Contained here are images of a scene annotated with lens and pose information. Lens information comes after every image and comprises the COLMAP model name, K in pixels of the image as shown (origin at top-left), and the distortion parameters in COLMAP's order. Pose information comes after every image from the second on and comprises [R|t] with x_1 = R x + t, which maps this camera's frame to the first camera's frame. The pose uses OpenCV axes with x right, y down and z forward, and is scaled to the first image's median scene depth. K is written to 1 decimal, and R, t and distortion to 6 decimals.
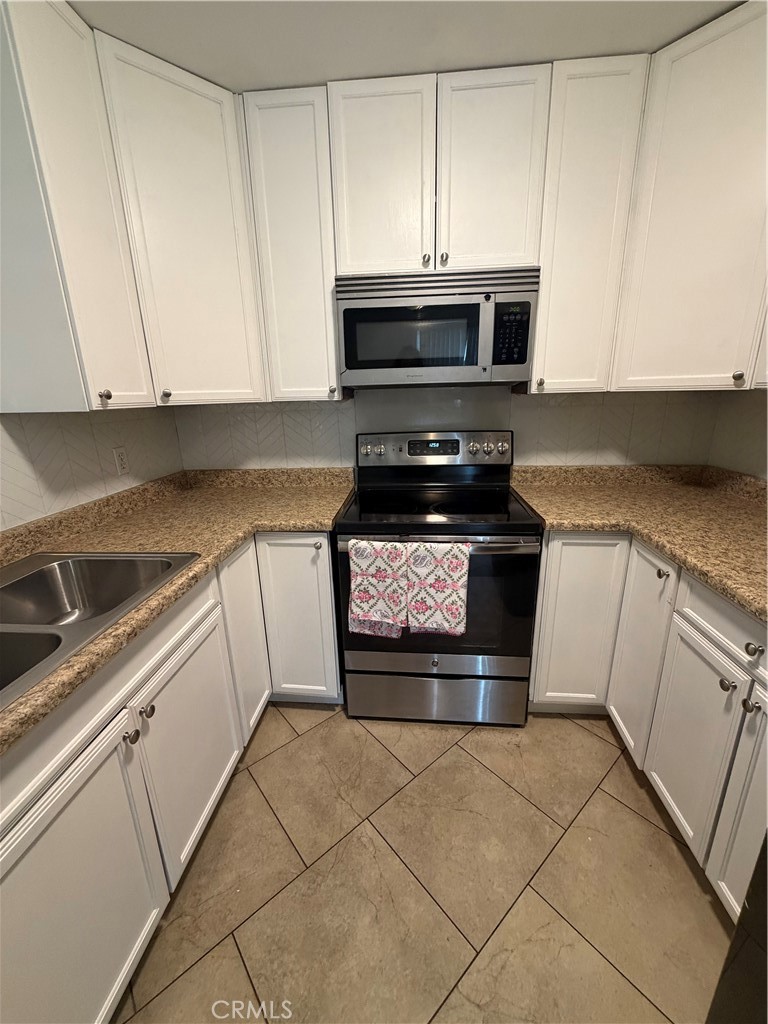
lens RADIAL K [[410.0, 0, 384.0], [0, 410.0, 510.6], [0, 0, 1]] dist [0.000027, 0.000009]
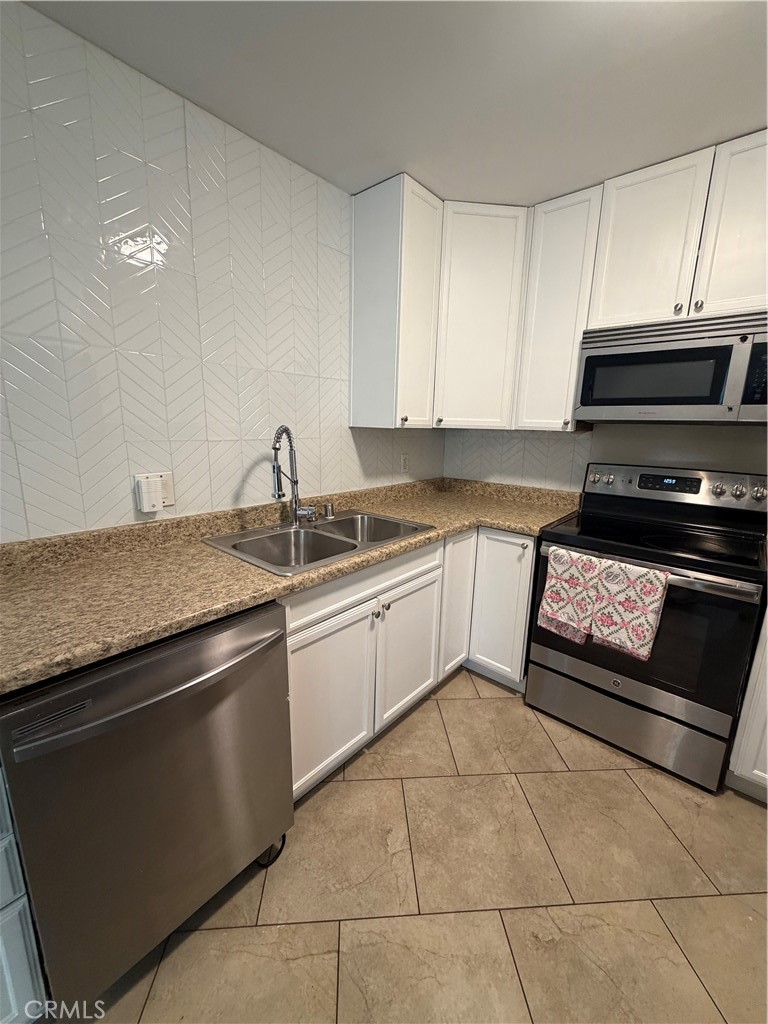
lens RADIAL K [[410.0, 0, 384.0], [0, 410.0, 510.6], [0, 0, 1]] dist [0.000027, 0.000009]
pose [[0.806055, 0.165813, -0.568138, 0.182599], [-0.204813, 0.978789, -0.004919, 0.075163], [0.555272, 0.120327, 0.822918, -0.259793]]
